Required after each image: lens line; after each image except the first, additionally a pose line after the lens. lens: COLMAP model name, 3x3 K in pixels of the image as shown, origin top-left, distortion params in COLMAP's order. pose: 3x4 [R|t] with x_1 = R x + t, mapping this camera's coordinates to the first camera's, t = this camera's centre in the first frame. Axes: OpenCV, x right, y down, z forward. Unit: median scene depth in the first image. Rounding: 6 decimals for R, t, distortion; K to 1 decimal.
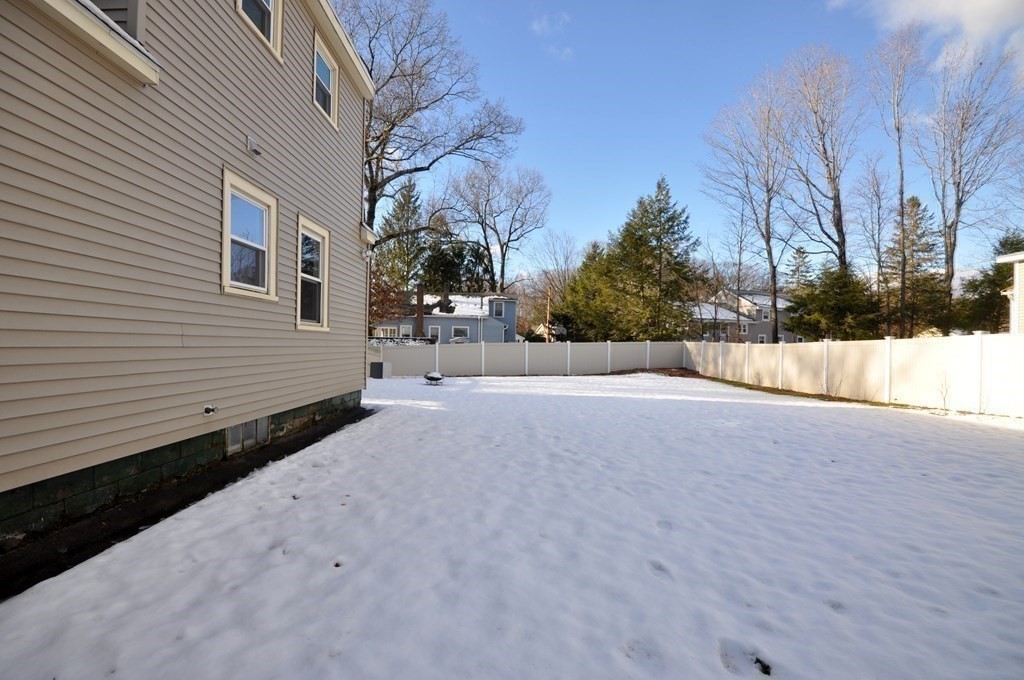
lens RADIAL K [[449.3, 0, 512.0], [0, 449.3, 340.0], [0, 0, 1]] dist [0.002087, -0.000102]
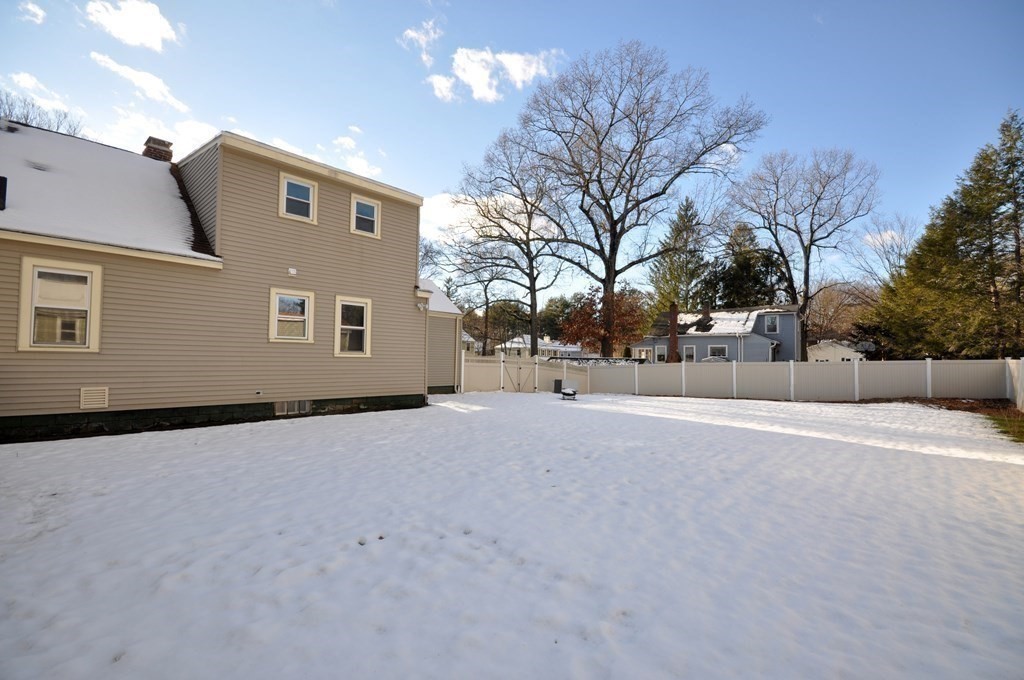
lens RADIAL K [[449.3, 0, 512.0], [0, 449.3, 340.0], [0, 0, 1]] dist [0.002087, -0.000102]
pose [[0.747241, -0.039006, -0.663407, 0.187190], [0.008943, 0.998776, -0.048652, 0.000742], [0.664493, 0.030422, 0.746675, 0.012582]]
